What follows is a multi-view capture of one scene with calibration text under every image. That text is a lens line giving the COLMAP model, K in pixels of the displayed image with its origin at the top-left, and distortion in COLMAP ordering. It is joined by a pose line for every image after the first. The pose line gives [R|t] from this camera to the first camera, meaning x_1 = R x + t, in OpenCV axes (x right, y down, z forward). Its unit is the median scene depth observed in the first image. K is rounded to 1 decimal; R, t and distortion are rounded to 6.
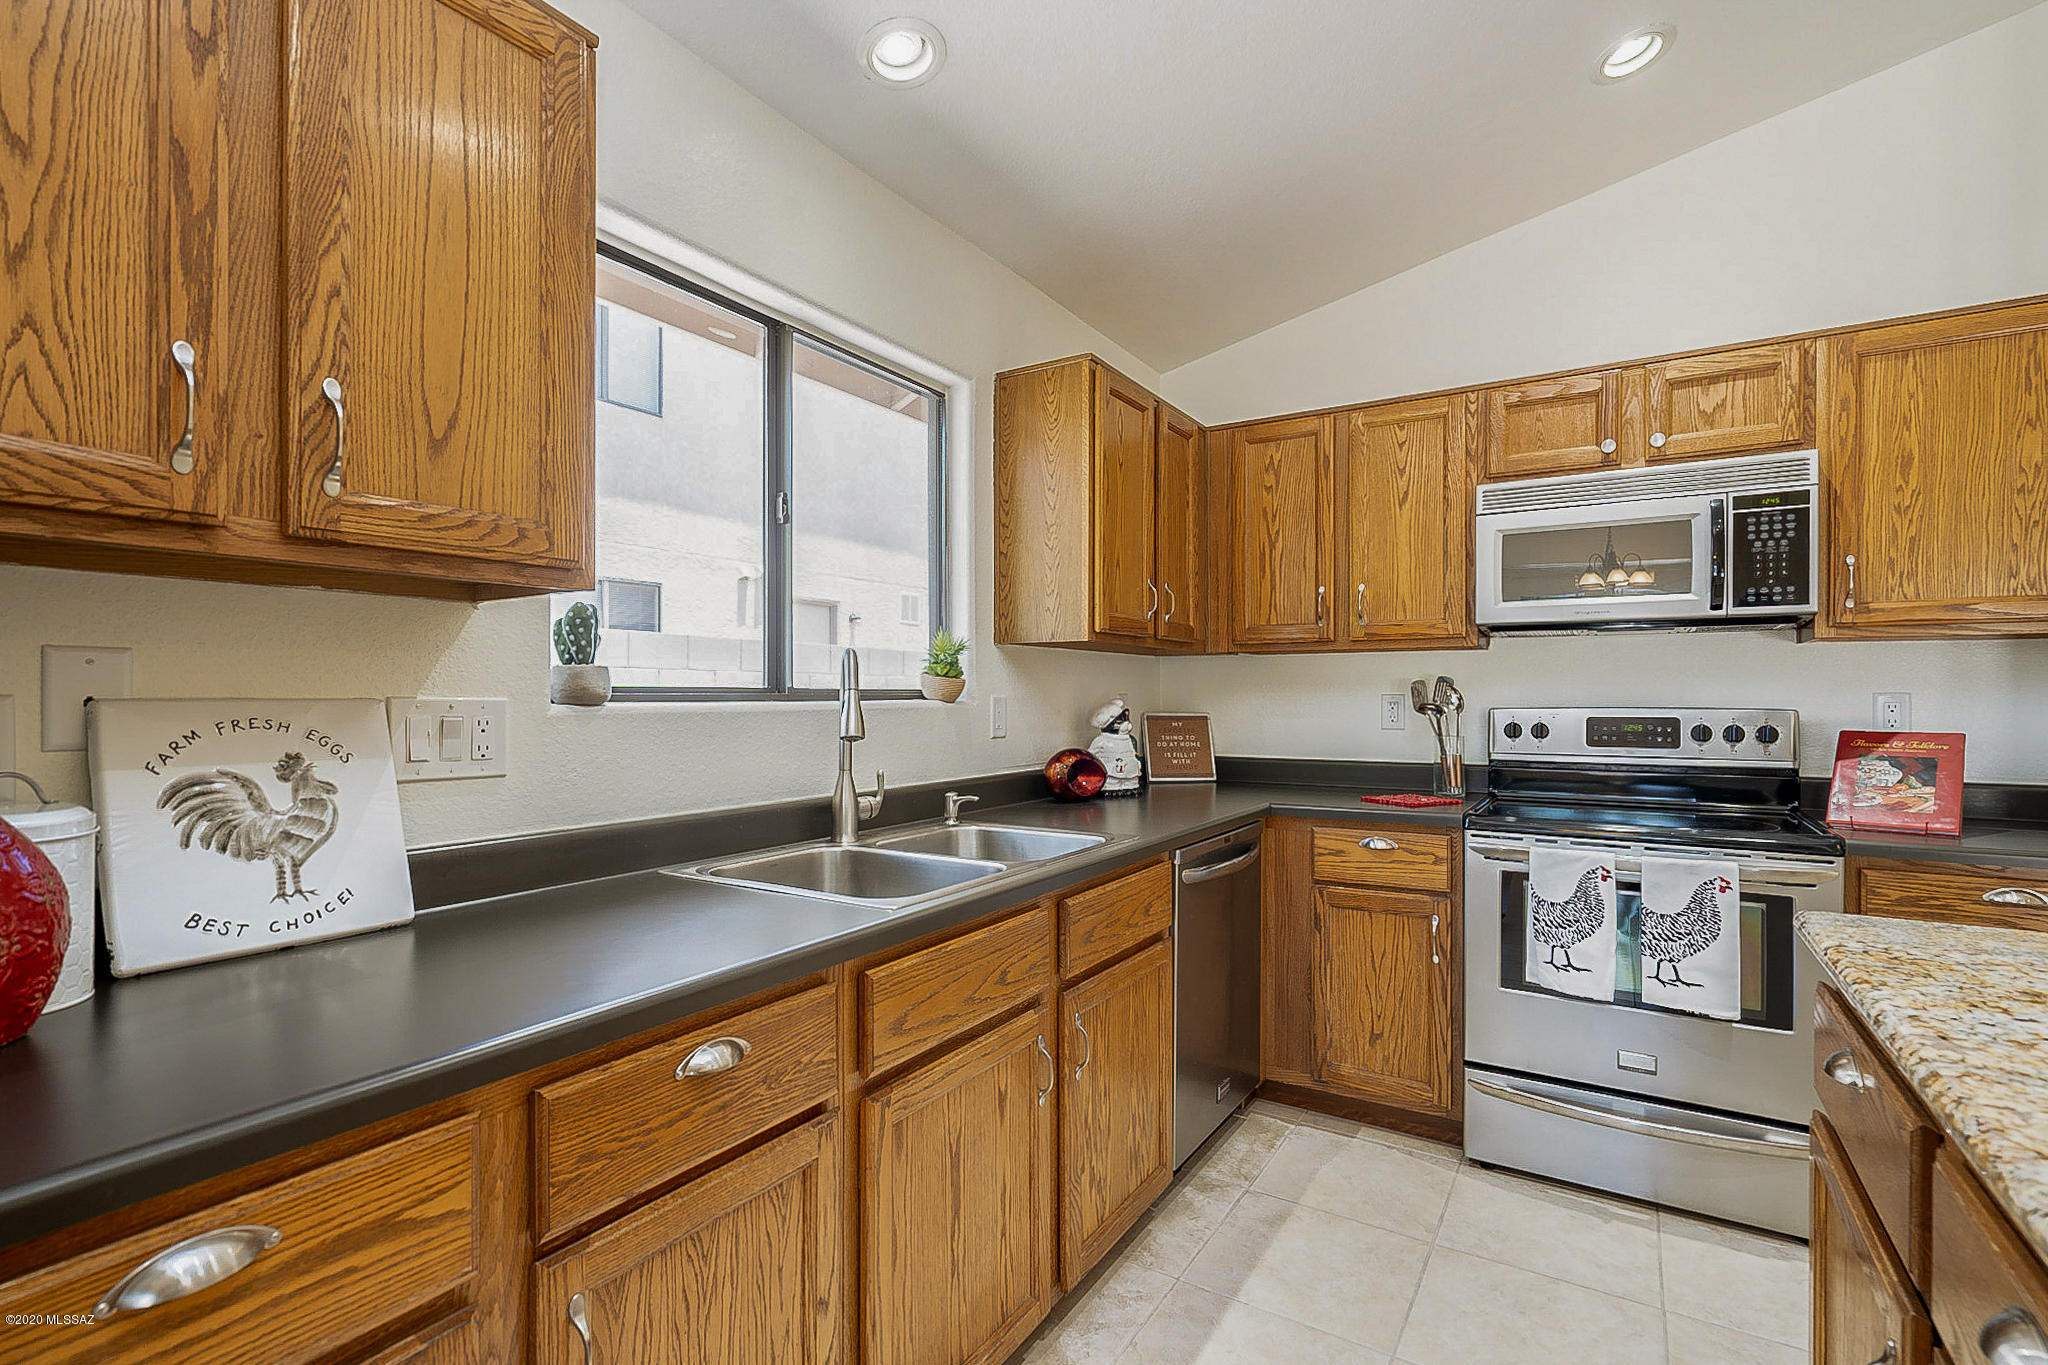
lens RADIAL K [[935.7, 0, 1031.3], [0, 935.7, 694.3], [0, 0, 1]] dist [-0.003043, 0.000762]
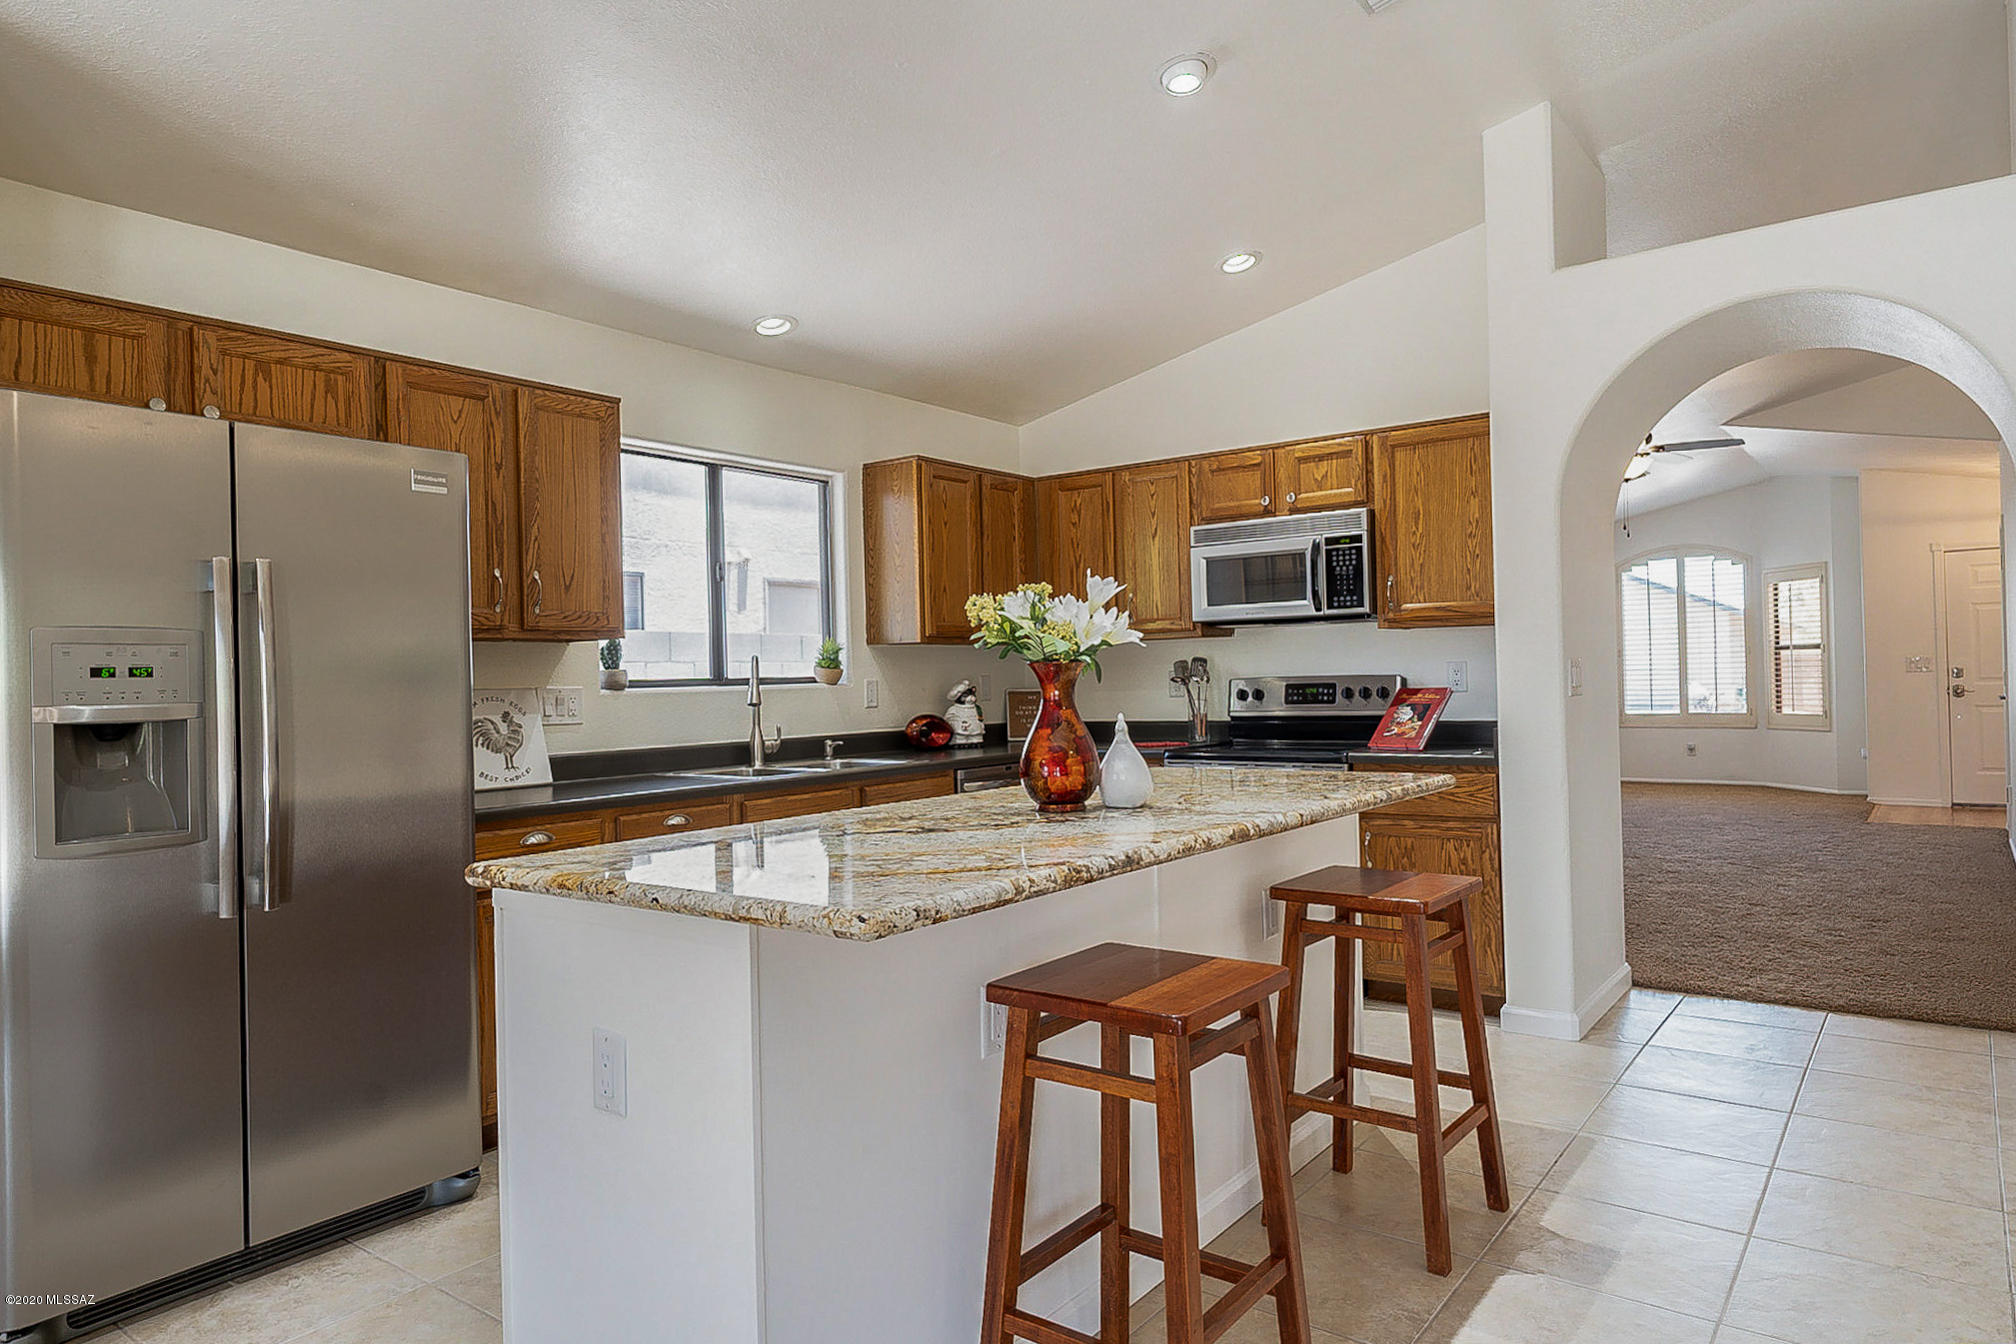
lens RADIAL K [[1237.7, 0, 1008.0], [0, 1237.7, 672.0], [0, 0, 1]] dist [0.007022, 0.001306]
pose [[0.995527, -0.026251, -0.090760, 0.415672], [0.025888, 0.999651, -0.005174, 0.006253], [0.090864, 0.002802, 0.995859, -1.085460]]
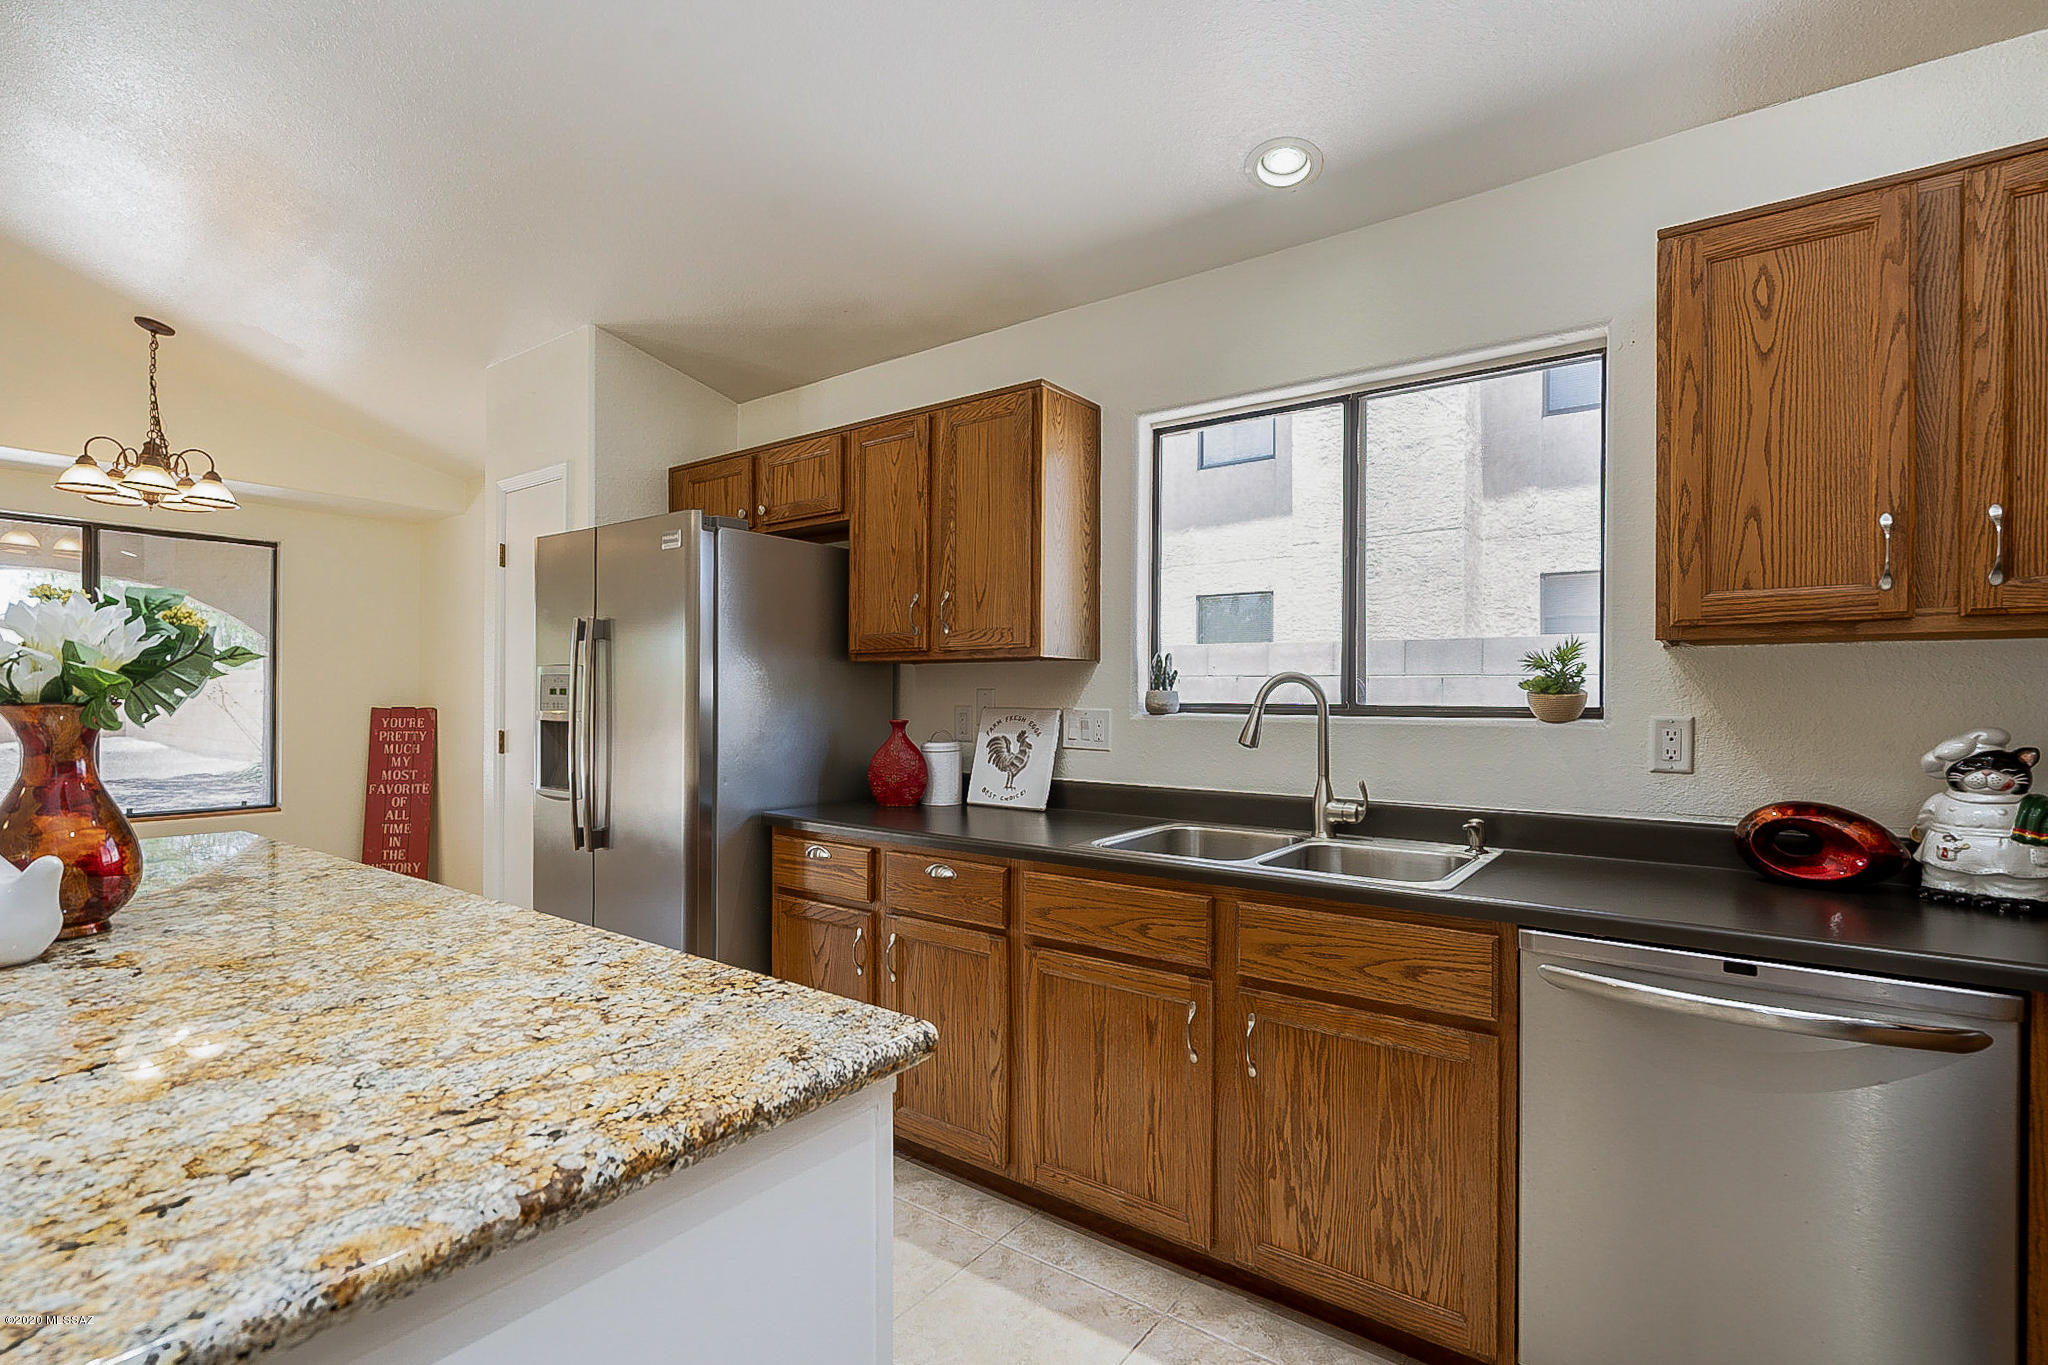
lens RADIAL K [[935.7, 0, 1031.3], [0, 935.7, 694.3], [0, 0, 1]] dist [-0.003043, 0.000762]
pose [[-0.067913, -0.003030, -0.997687, 0.853280], [-0.004718, 0.999985, -0.002716, -0.013305], [0.997680, 0.004523, -0.067926, 0.621195]]
